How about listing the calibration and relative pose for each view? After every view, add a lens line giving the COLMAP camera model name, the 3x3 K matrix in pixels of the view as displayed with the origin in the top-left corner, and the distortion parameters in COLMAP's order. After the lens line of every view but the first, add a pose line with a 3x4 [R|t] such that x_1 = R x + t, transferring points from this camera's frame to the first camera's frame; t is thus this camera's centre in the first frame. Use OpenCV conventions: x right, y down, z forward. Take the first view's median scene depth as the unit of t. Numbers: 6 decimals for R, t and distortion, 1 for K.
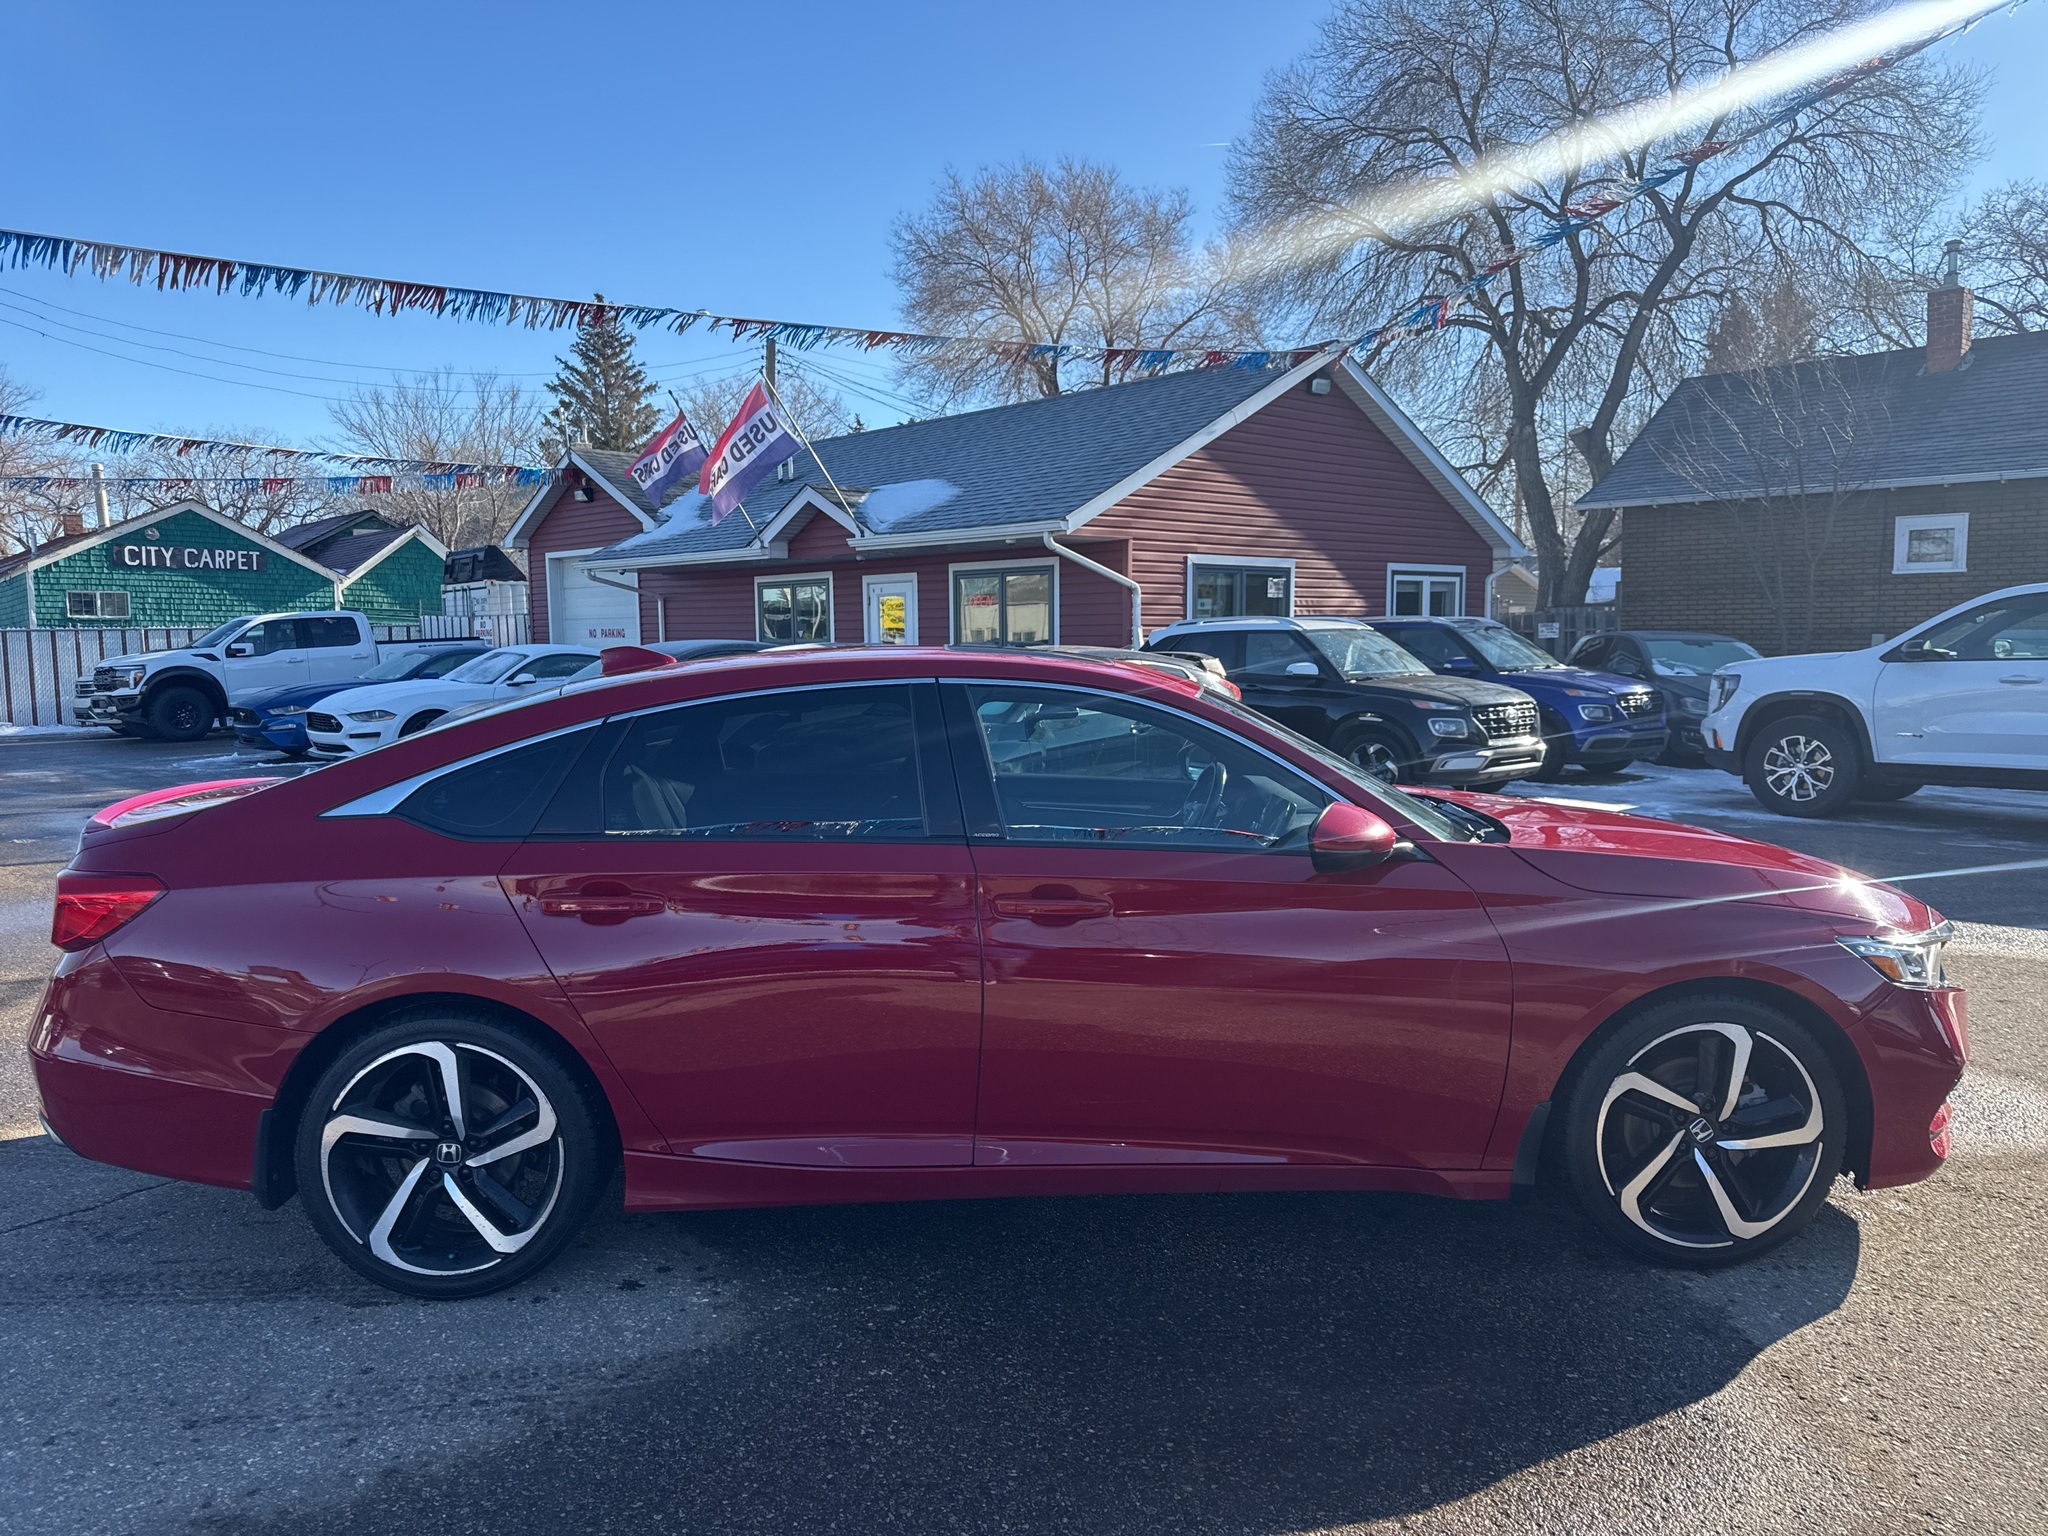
lens RADIAL K [[1441.8, 0, 1012.8], [0, 1441.8, 771.5], [0, 0, 1]] dist [0.039524, -0.036544]
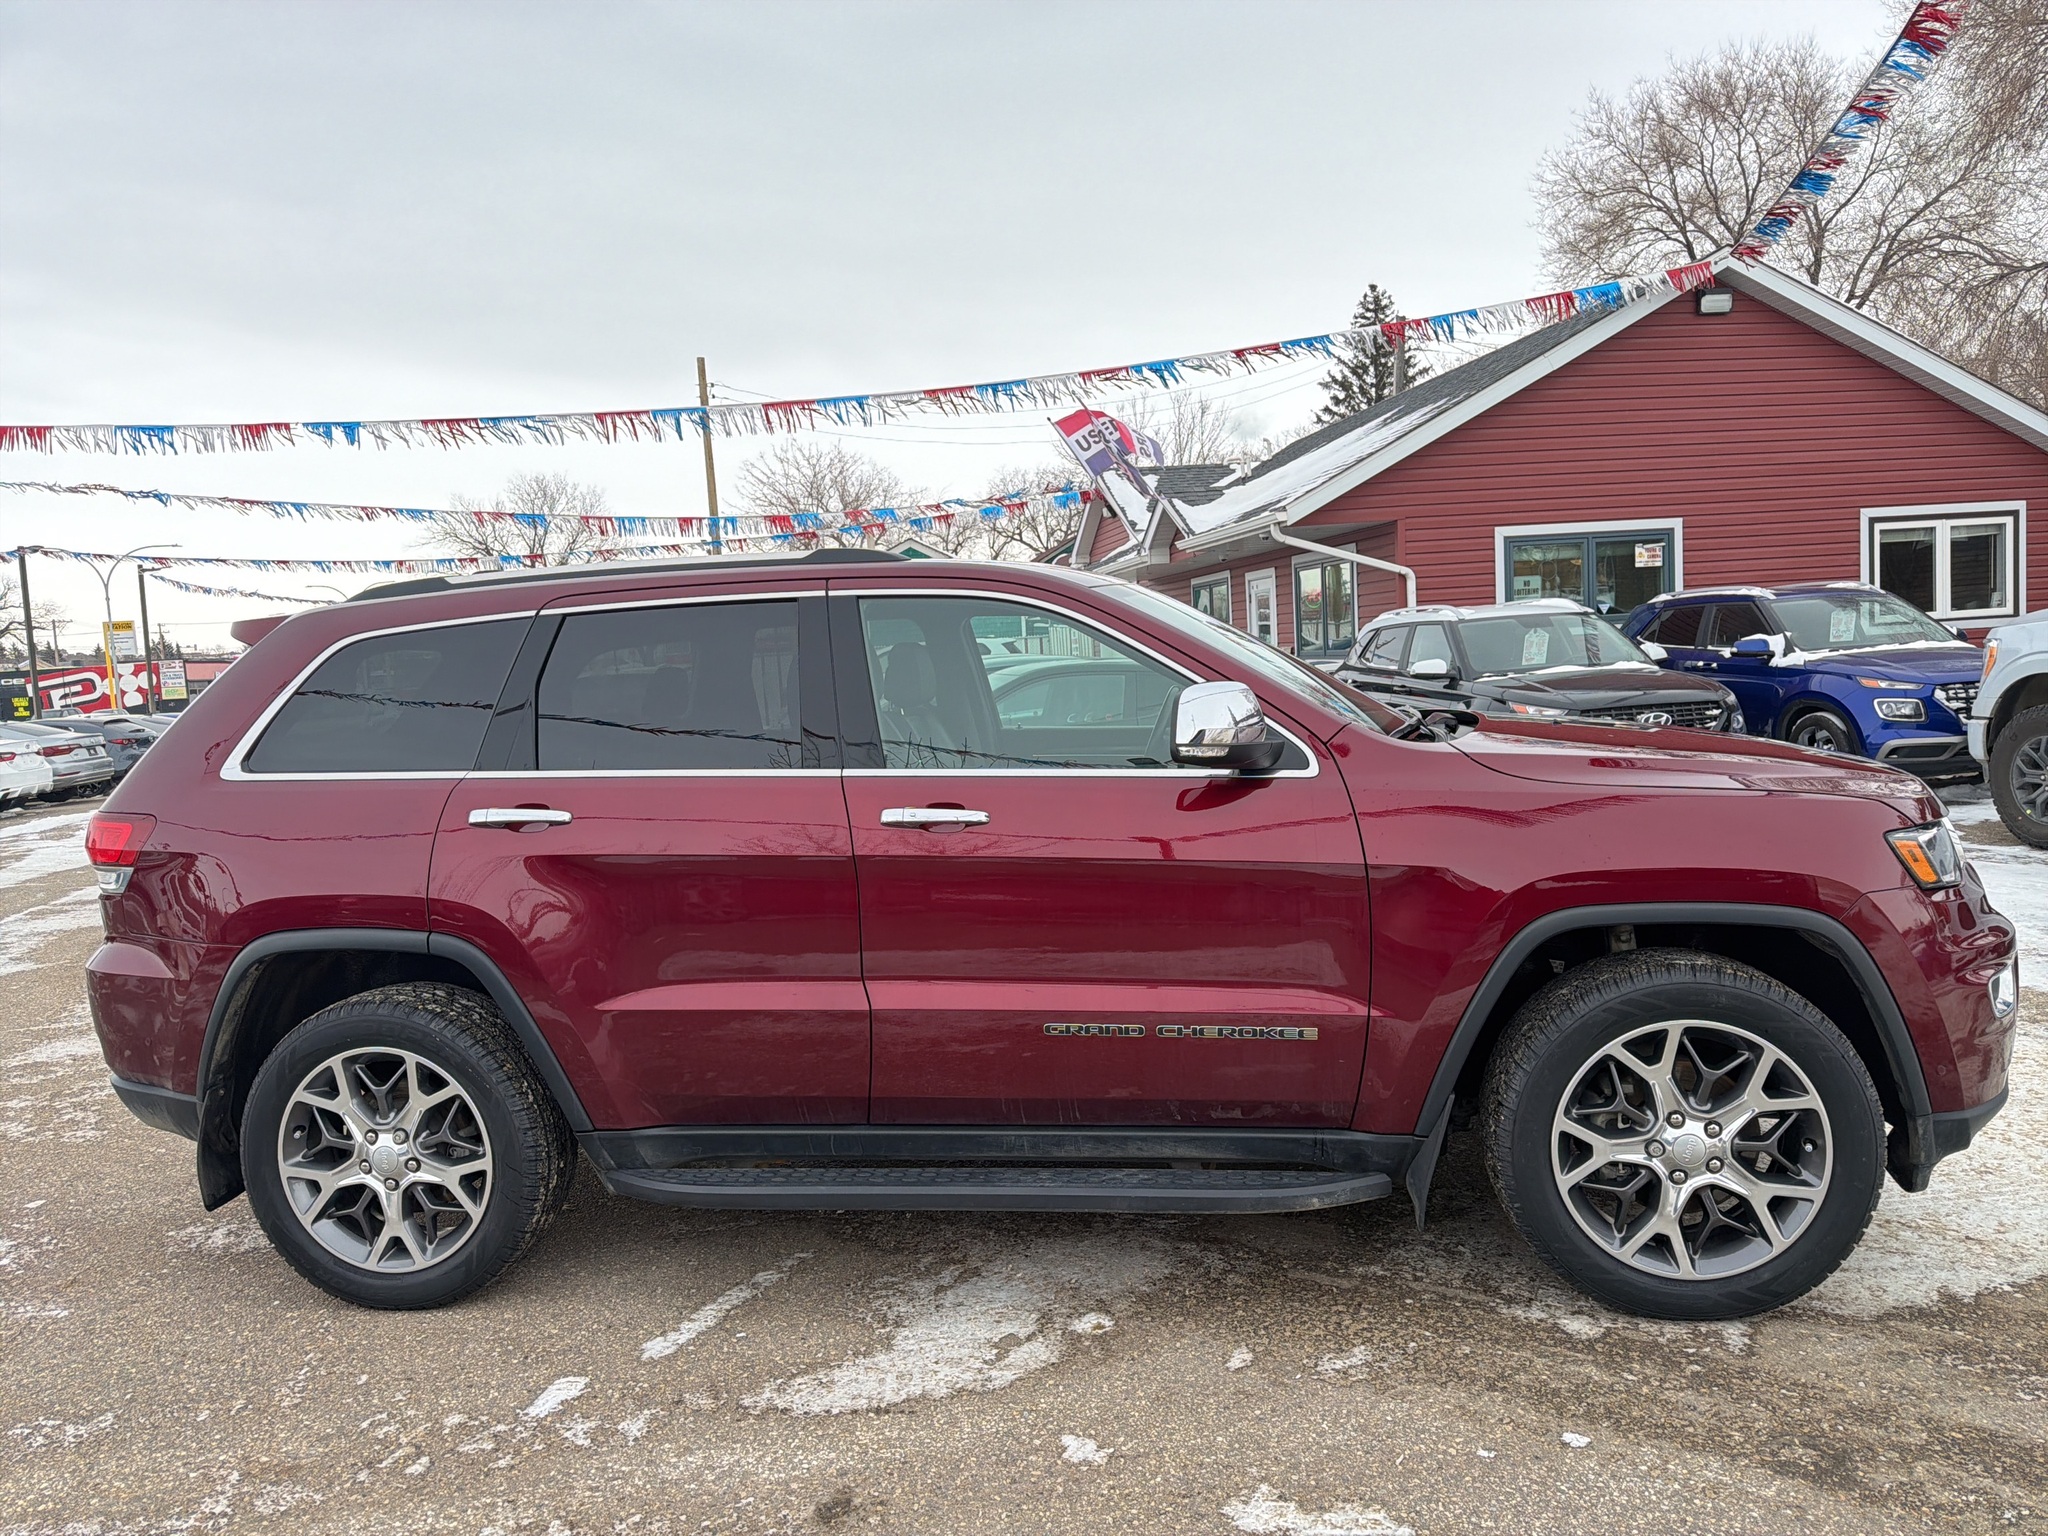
lens RADIAL K [[1446.2, 0, 1026.7], [0, 1446.2, 769.2], [0, 0, 1]] dist [0.036179, -0.045671]
pose [[0.837049, 0.004574, -0.547109, 0.221498], [0.000970, 0.999951, 0.009843, -0.009109], [0.547127, -0.008770, 0.837004, 0.074468]]
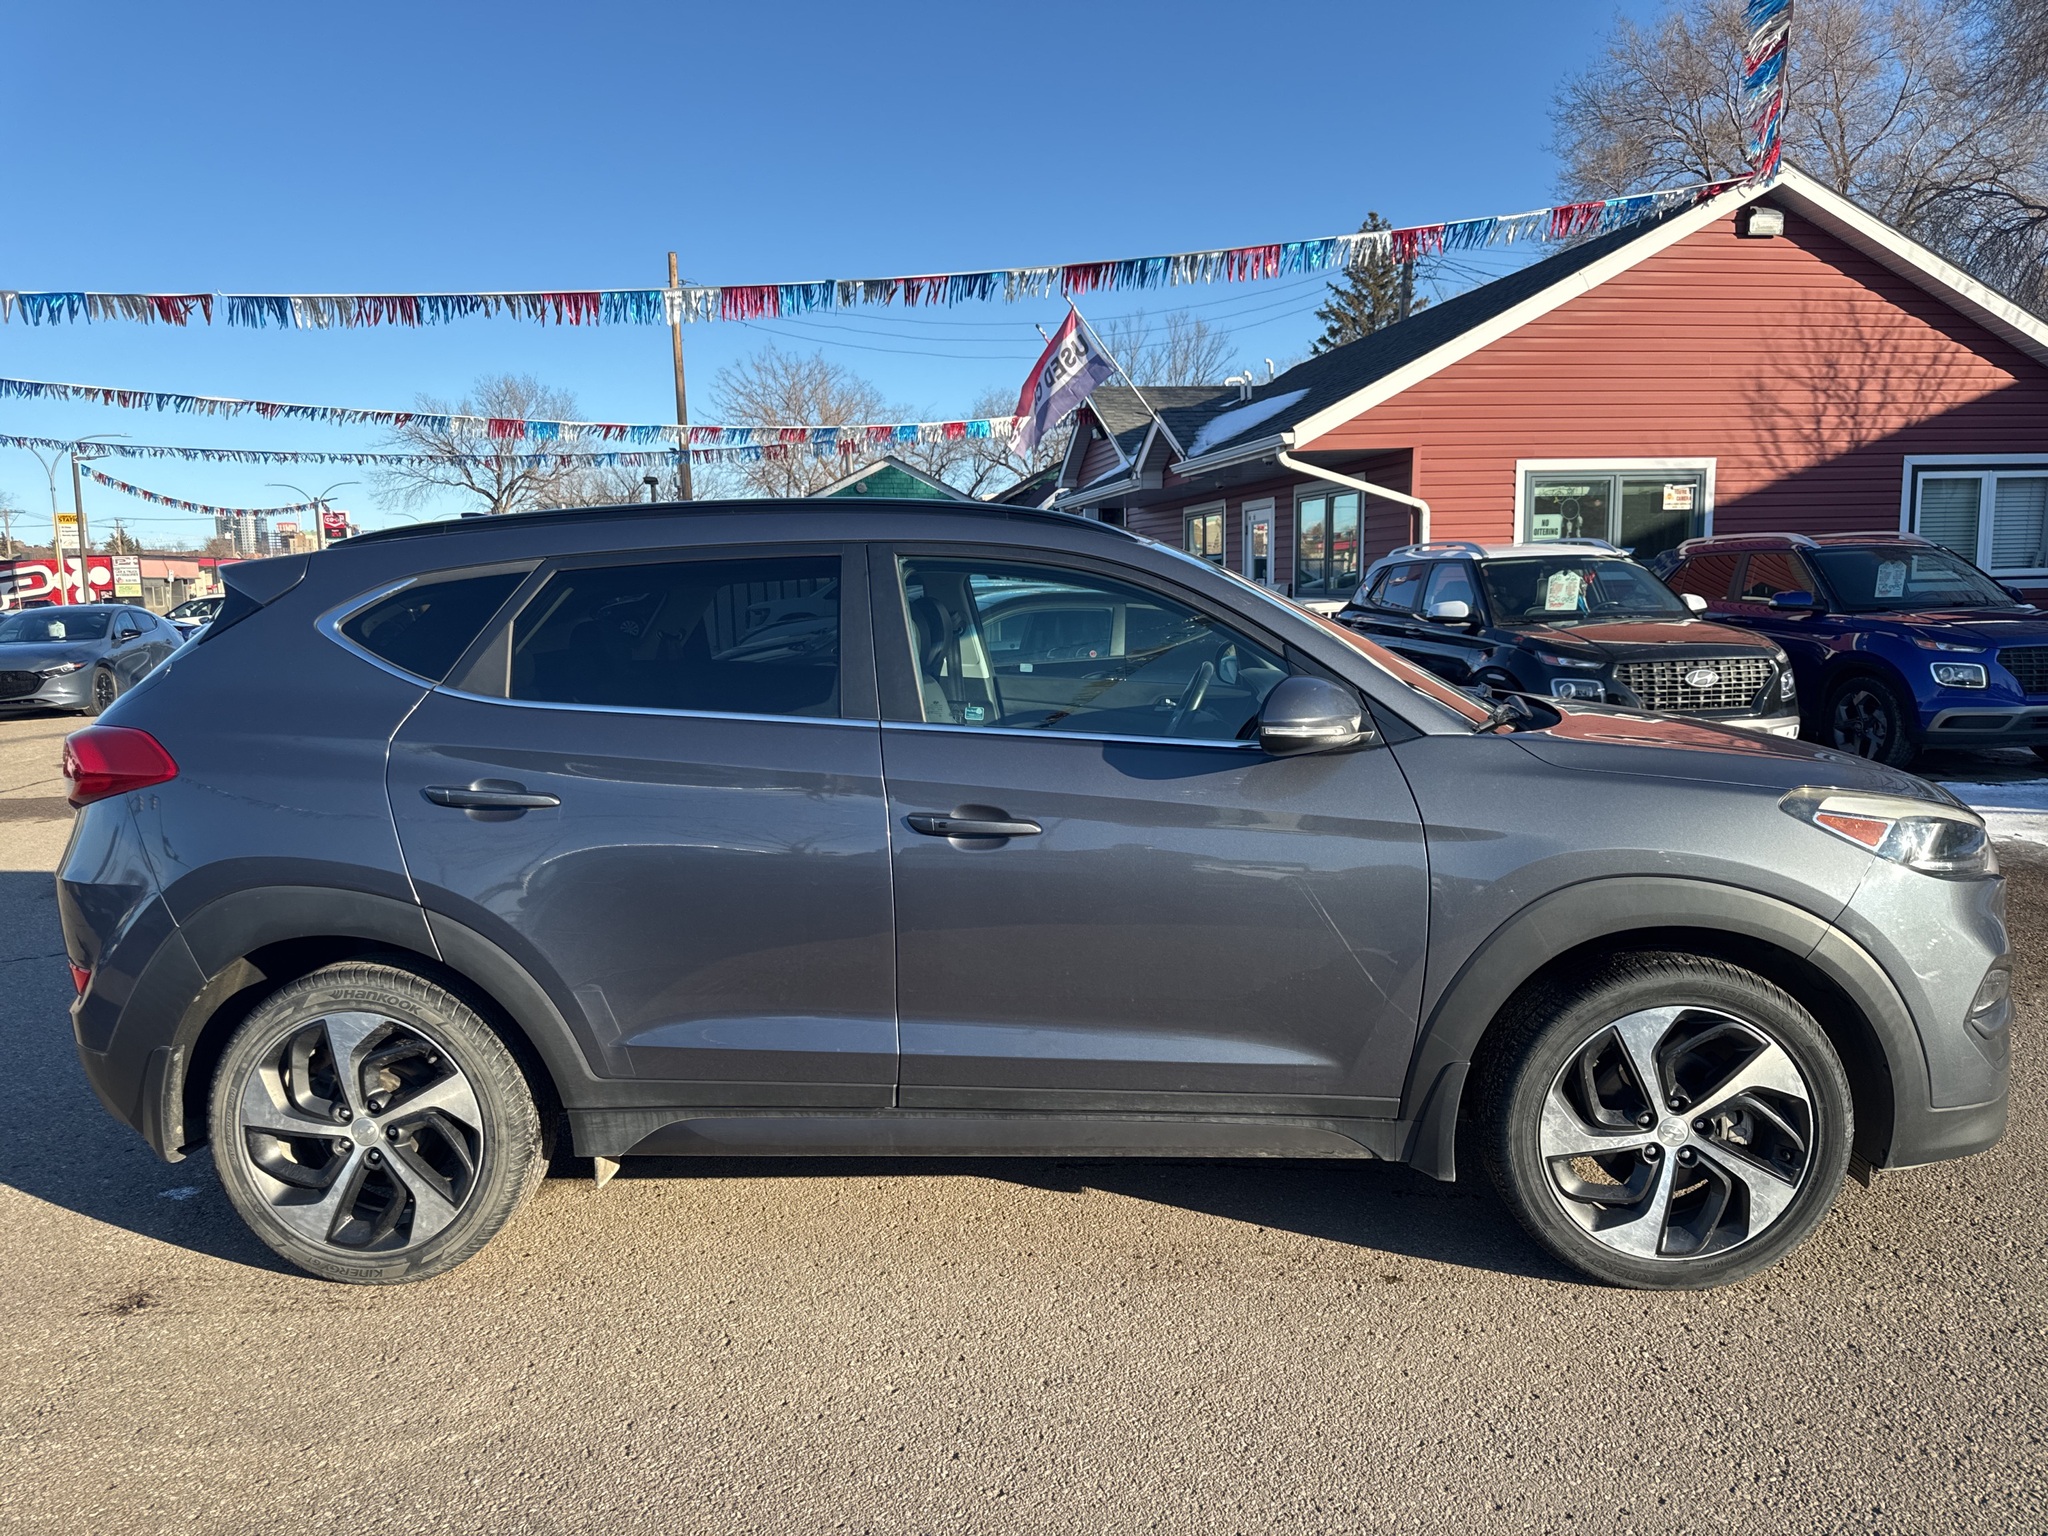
lens RADIAL K [[1446.2, 0, 1030.3], [0, 1446.2, 758.5], [0, 0, 1]] dist [0.036179, -0.045671]
pose [[0.845847, 0.055272, -0.530555, 0.201417], [-0.032489, 0.998109, 0.052184, -0.011912], [0.532436, -0.026903, 0.846043, 0.106804]]
